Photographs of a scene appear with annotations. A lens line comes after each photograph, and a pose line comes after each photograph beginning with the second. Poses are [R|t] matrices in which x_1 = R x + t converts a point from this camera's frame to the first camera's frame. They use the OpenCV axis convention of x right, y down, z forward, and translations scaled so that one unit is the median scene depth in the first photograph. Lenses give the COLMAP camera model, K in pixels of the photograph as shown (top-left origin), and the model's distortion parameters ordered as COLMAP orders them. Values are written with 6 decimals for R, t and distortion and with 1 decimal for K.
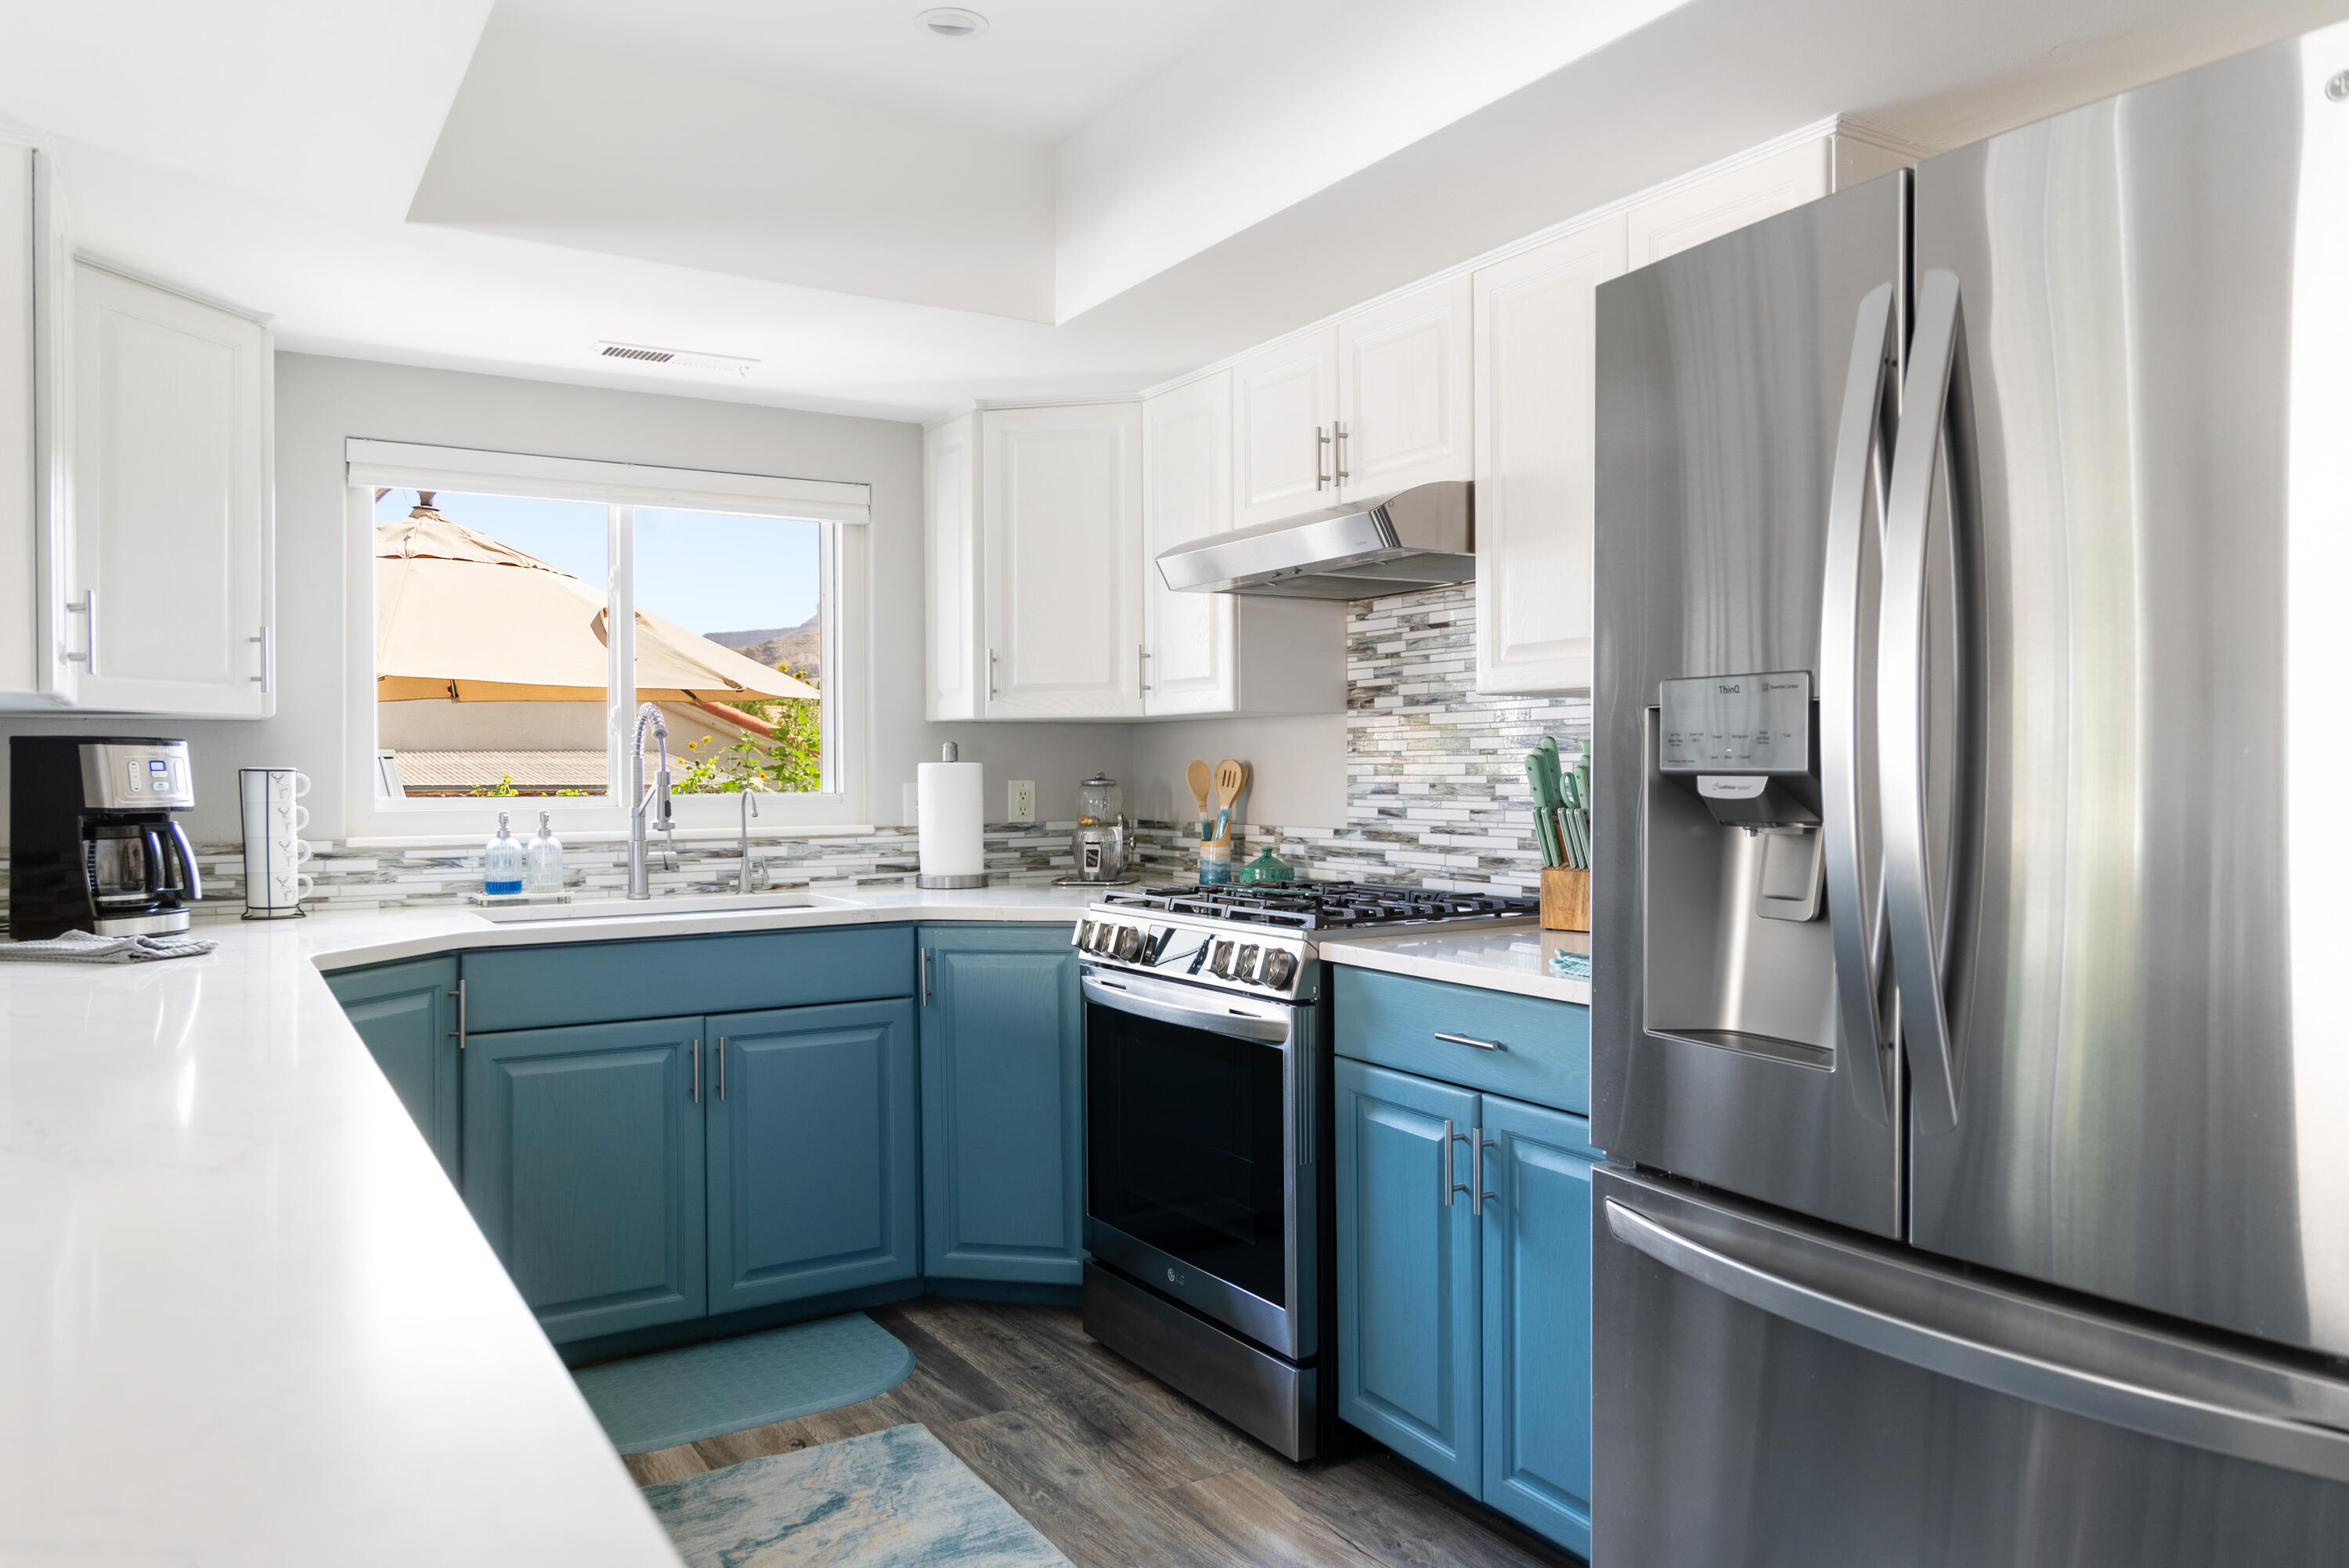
lens RADIAL K [[1634.6, 0, 1174.5], [0, 1634.6, 784.0], [0, 0, 1]] dist [-0.004158, -0.000203]
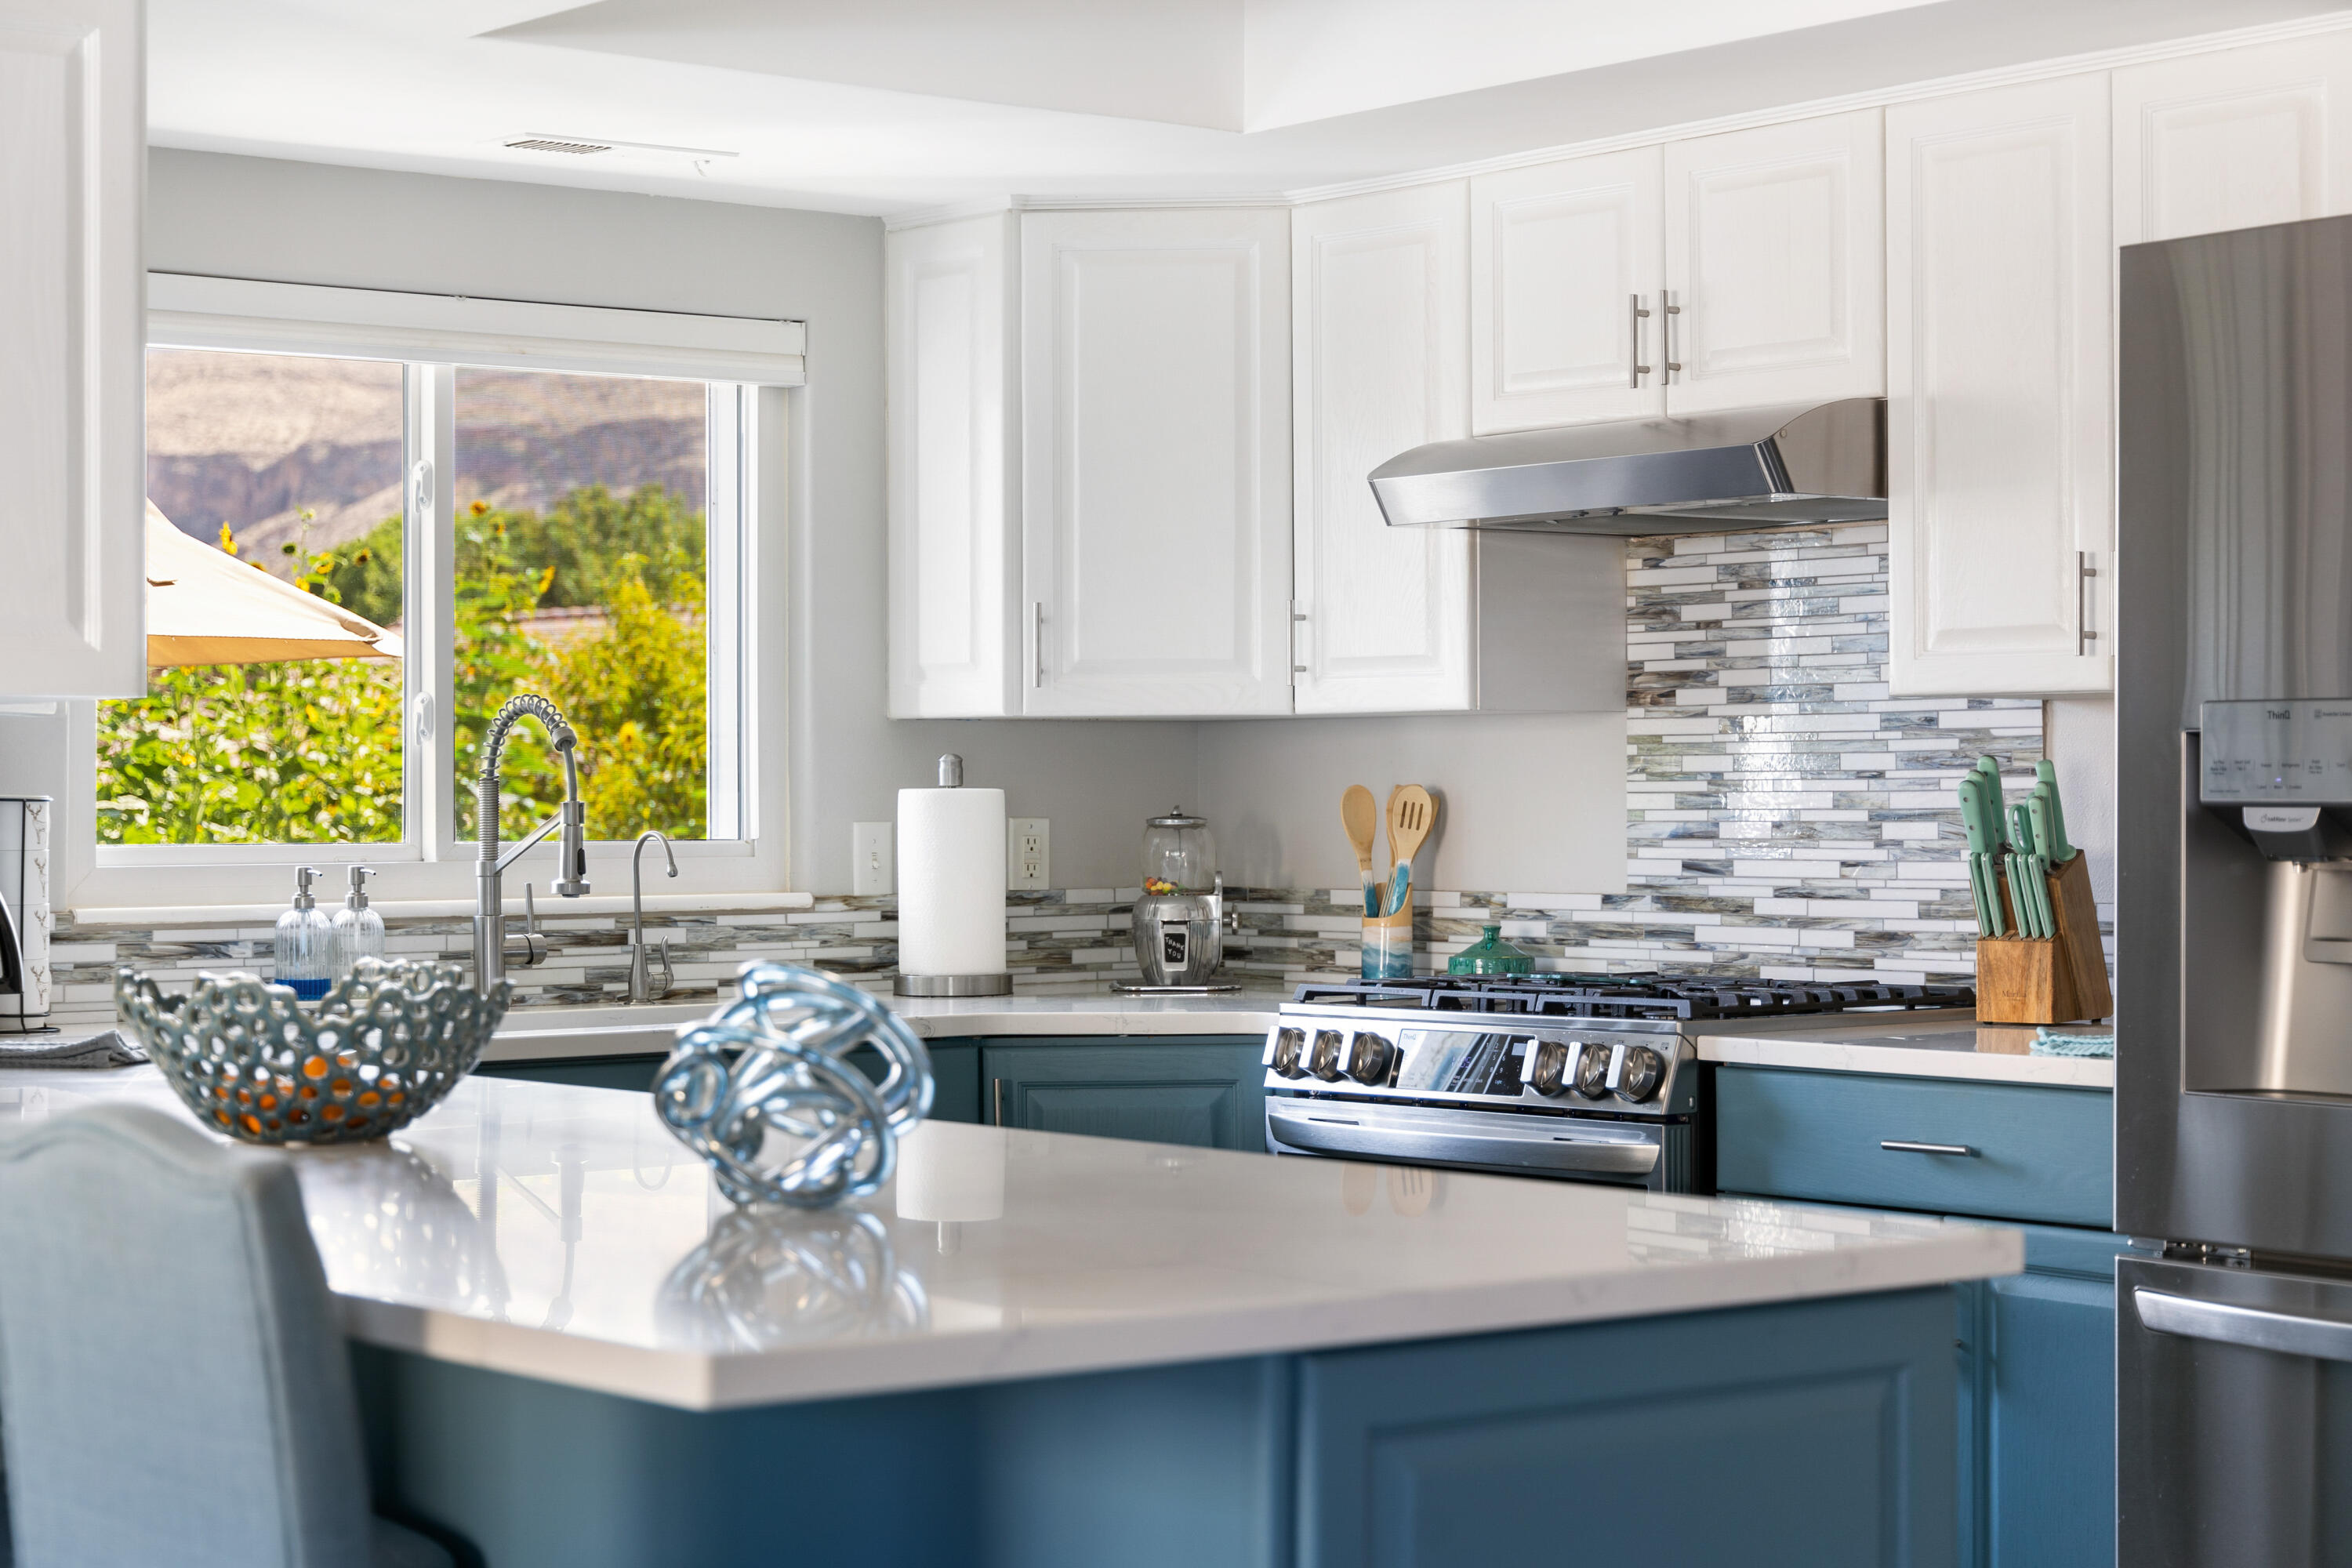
lens RADIAL K [[4377.0, 0, 1176.0], [0, 4377.0, 784.0], [0, 0, 1]] dist [0.022382, -0.241587]
pose [[0.991249, 0.001788, 0.131995, -0.305134], [-0.000076, 0.999916, -0.012974, 0.007054], [-0.132007, 0.012851, 0.991165, -0.693208]]
